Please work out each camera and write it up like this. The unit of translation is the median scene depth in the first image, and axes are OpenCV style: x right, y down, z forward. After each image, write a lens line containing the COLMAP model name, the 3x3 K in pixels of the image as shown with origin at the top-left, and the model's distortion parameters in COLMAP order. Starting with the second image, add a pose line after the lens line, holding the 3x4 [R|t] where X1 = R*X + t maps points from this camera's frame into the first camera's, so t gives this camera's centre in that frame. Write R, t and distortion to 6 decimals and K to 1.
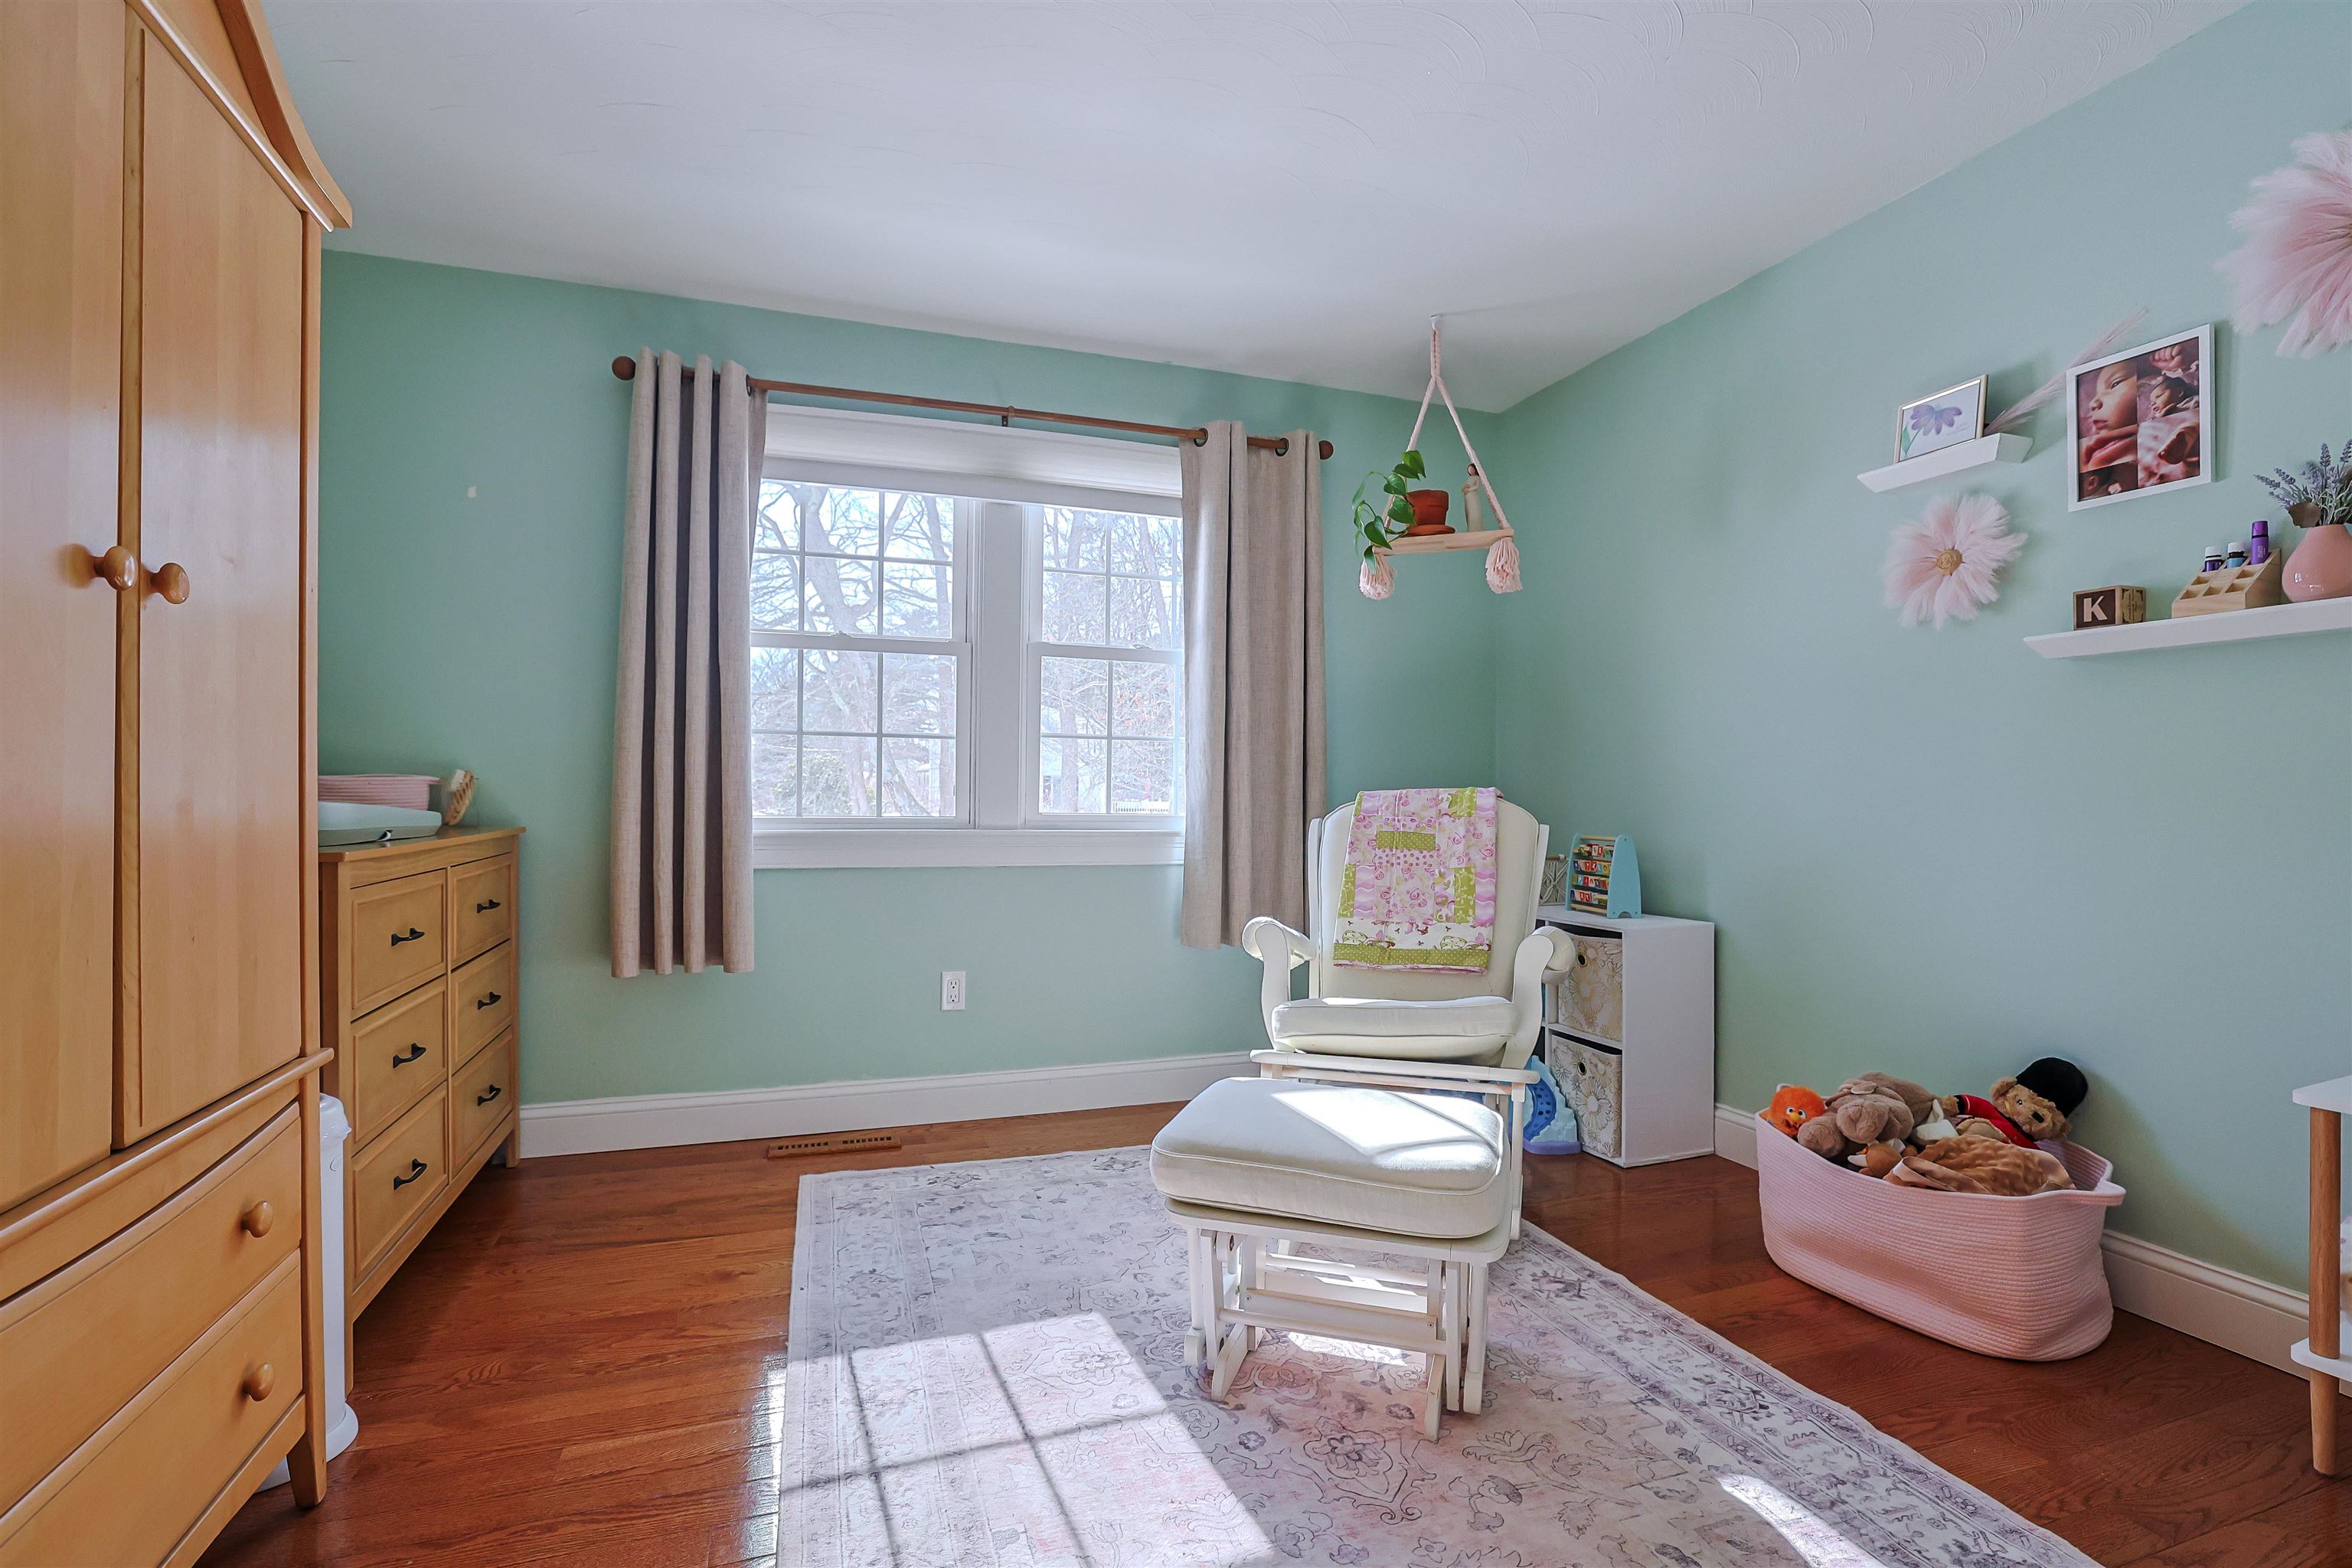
lens RADIAL K [[1039.4, 0, 1179.9], [0, 1039.4, 782.3], [0, 0, 1]] dist [-0.027238, 0.000347]
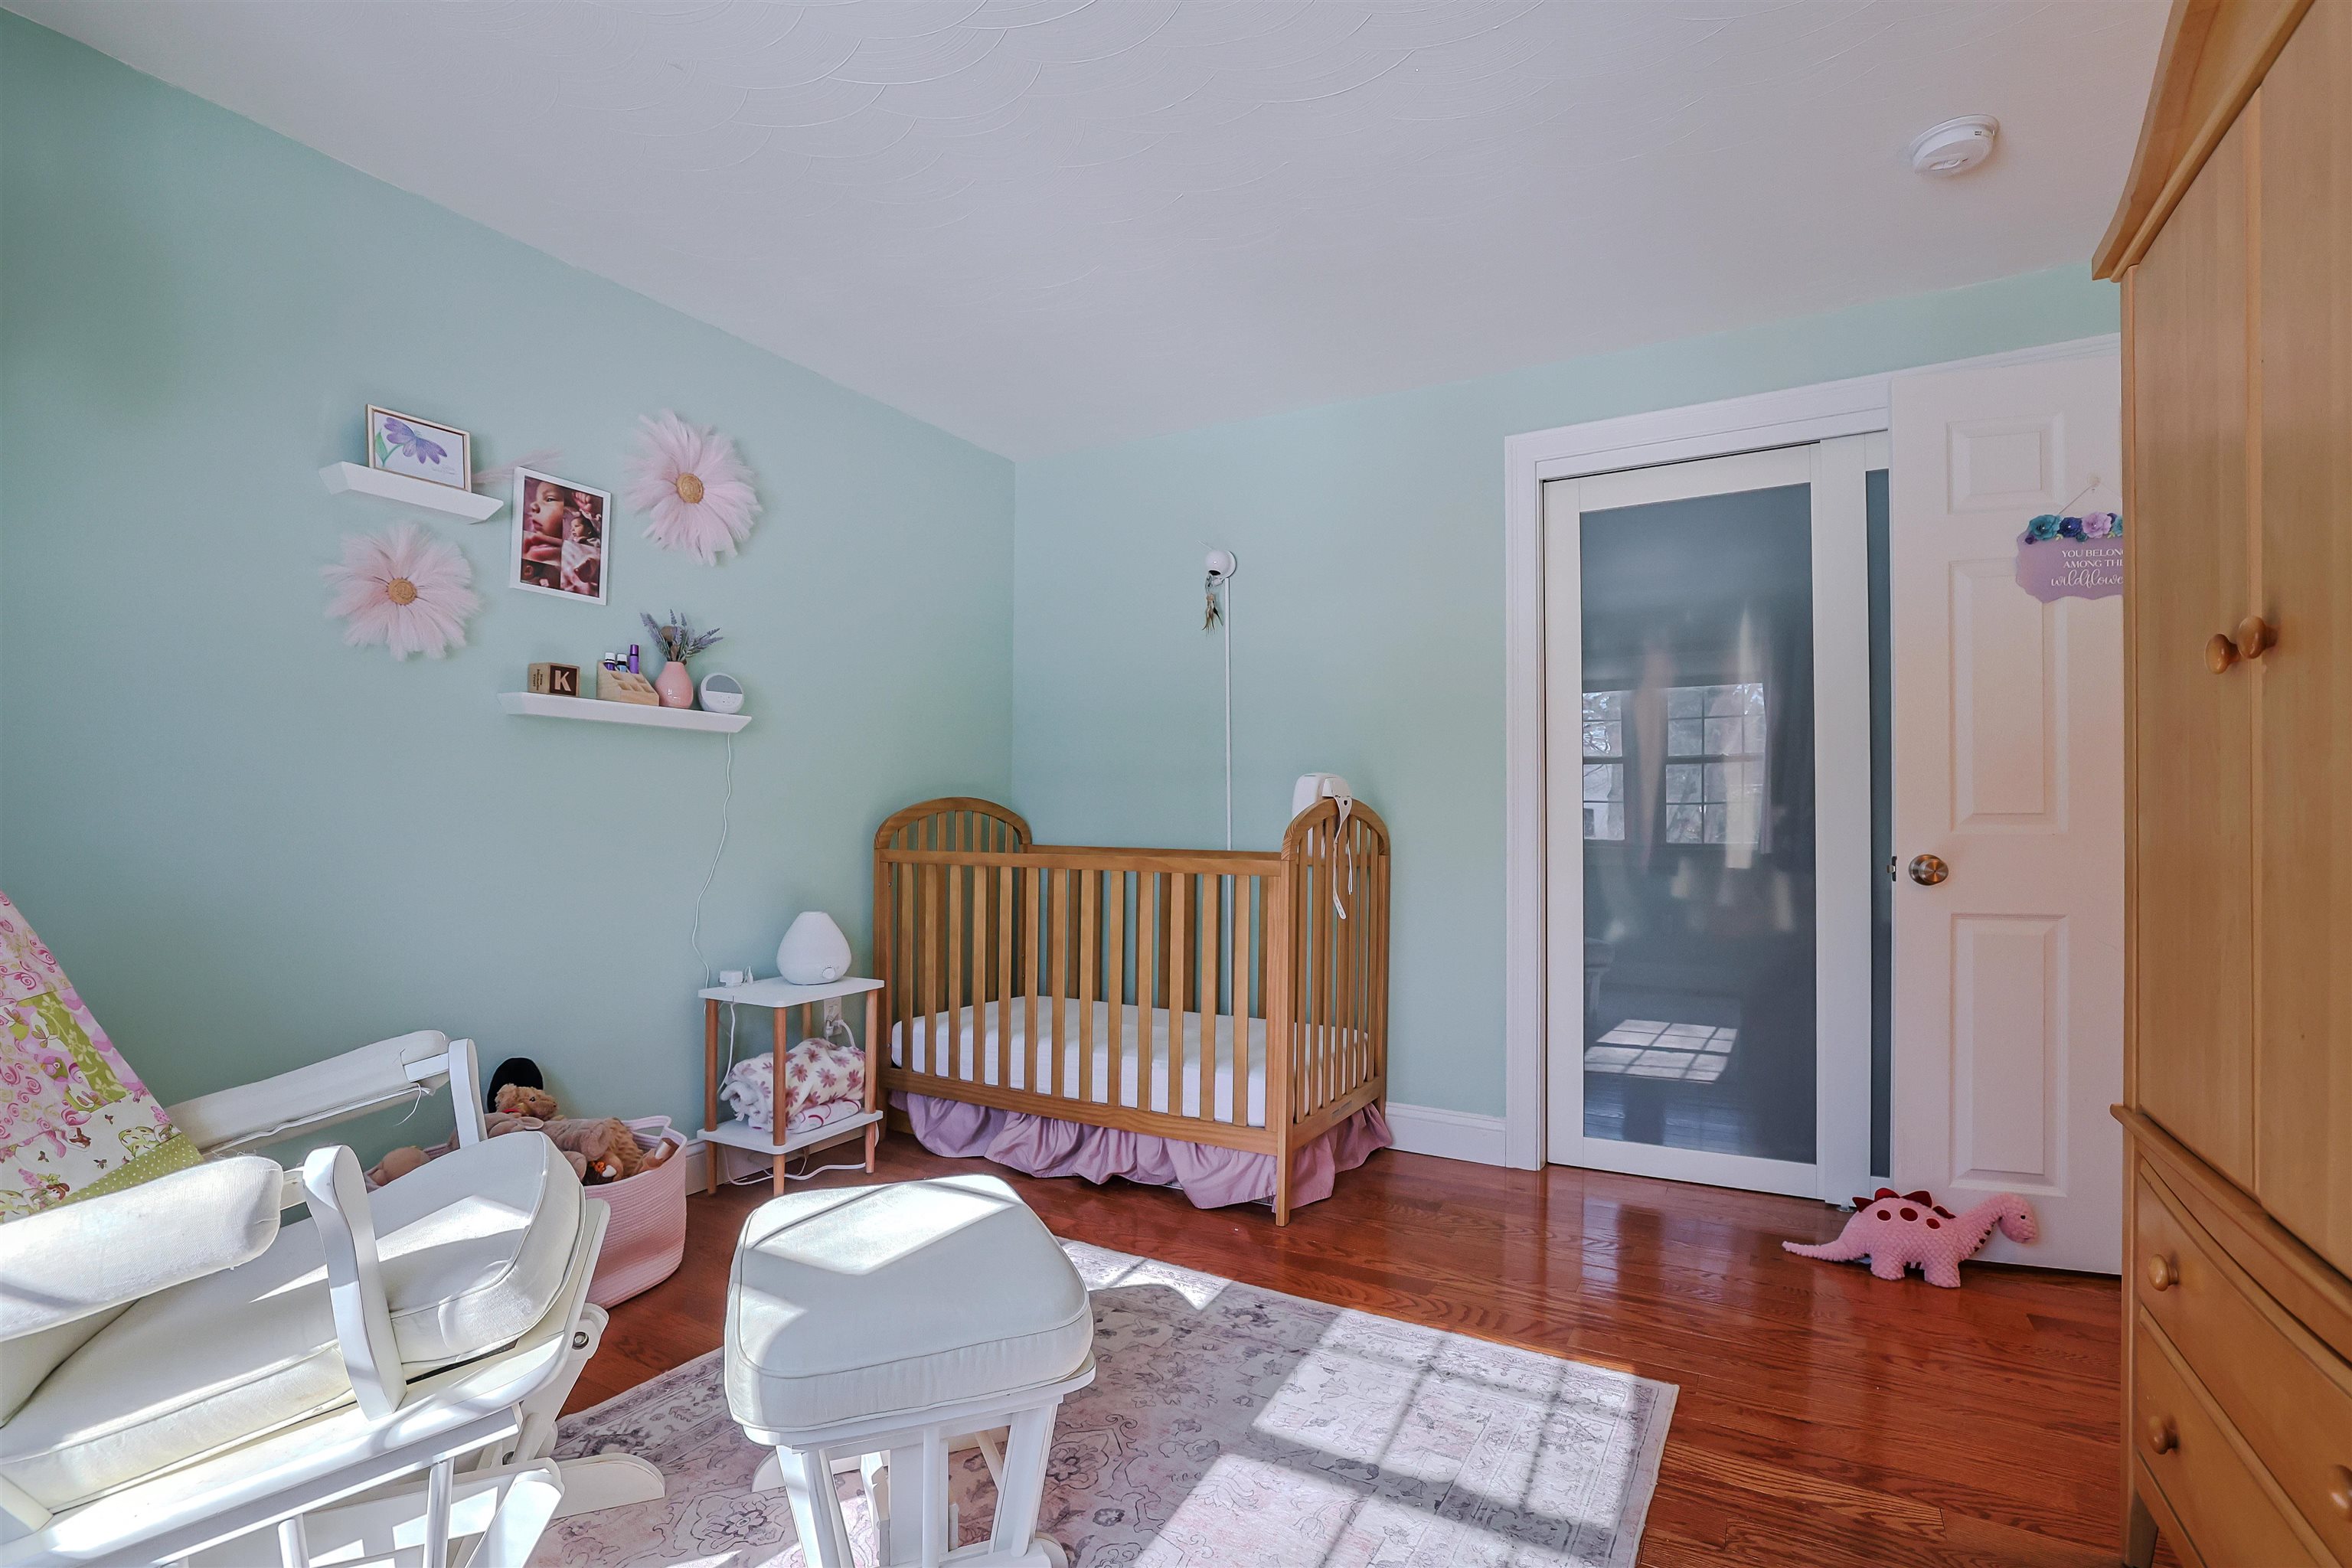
lens RADIAL K [[1039.4, 0, 1189.2], [0, 1039.4, 807.7], [0, 0, 1]] dist [-0.027238, 0.000347]
pose [[-0.635985, 0.007520, 0.771665, -0.554767], [-0.013632, 0.999687, -0.020977, 0.000334], [-0.771581, -0.023860, -0.635683, 1.208623]]
